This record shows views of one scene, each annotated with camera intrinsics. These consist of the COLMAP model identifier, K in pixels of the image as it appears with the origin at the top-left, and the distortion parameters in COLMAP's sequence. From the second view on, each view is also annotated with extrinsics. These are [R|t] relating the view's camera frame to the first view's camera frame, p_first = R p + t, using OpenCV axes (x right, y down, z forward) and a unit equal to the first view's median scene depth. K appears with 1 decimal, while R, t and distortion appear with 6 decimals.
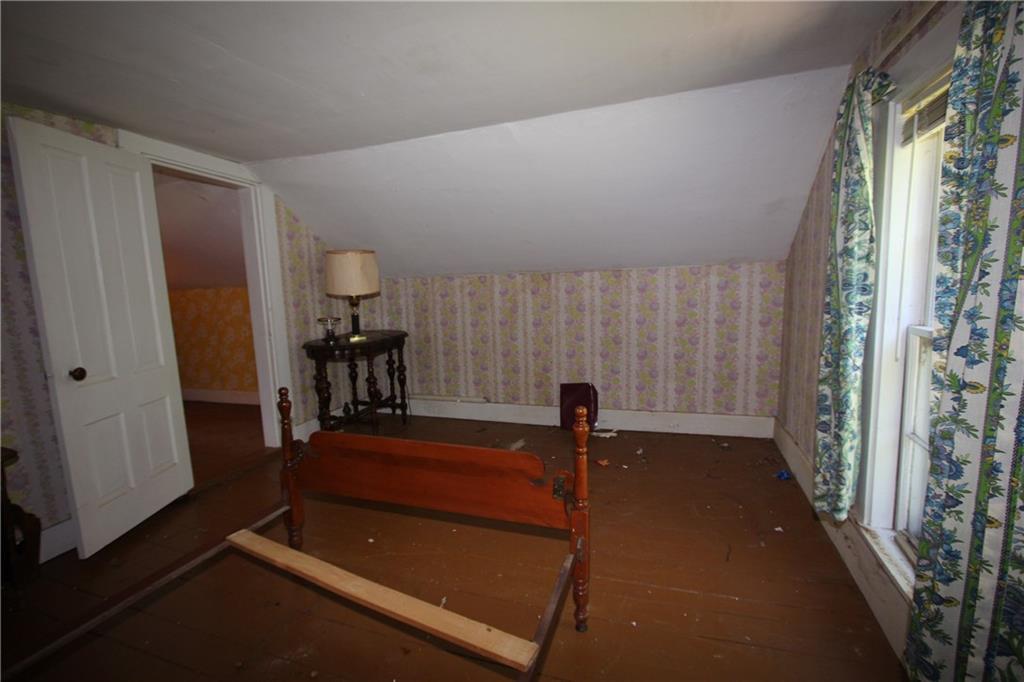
lens RADIAL K [[465.5, 0, 512.2], [0, 465.5, 335.7], [0, 0, 1]] dist [0.003567, 0.000318]
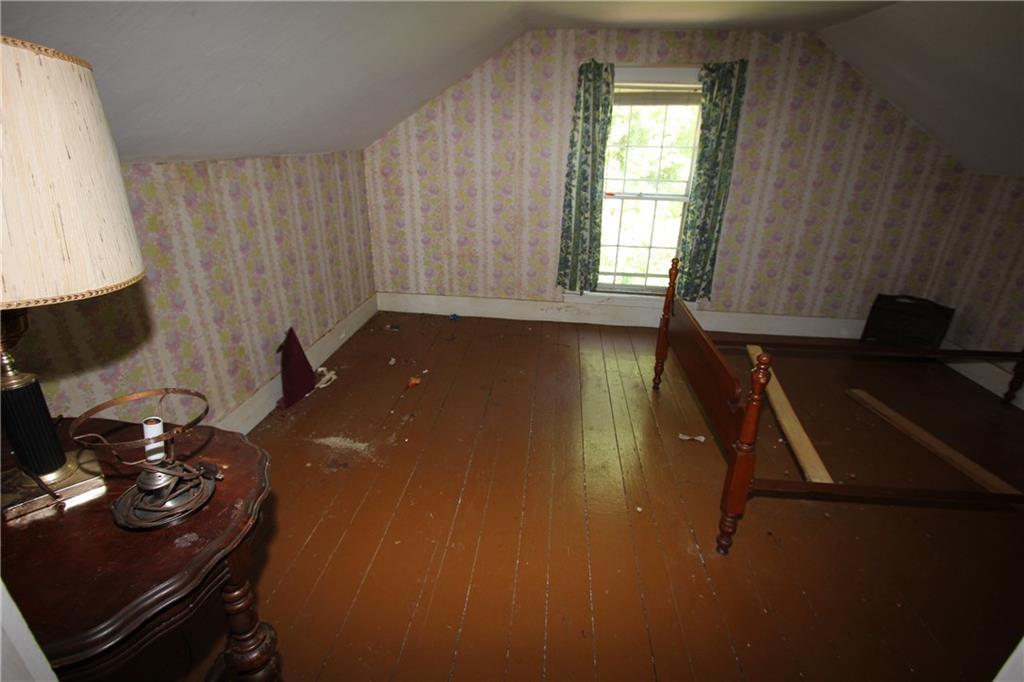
lens RADIAL K [[465.5, 0, 511.1], [0, 465.5, 342.5], [0, 0, 1]] dist [0.003567, 0.000318]
pose [[-0.232722, -0.349734, 0.907483, -0.567489], [0.134127, 0.912645, 0.386120, -0.106126], [-0.963250, 0.211577, -0.165484, 0.809904]]
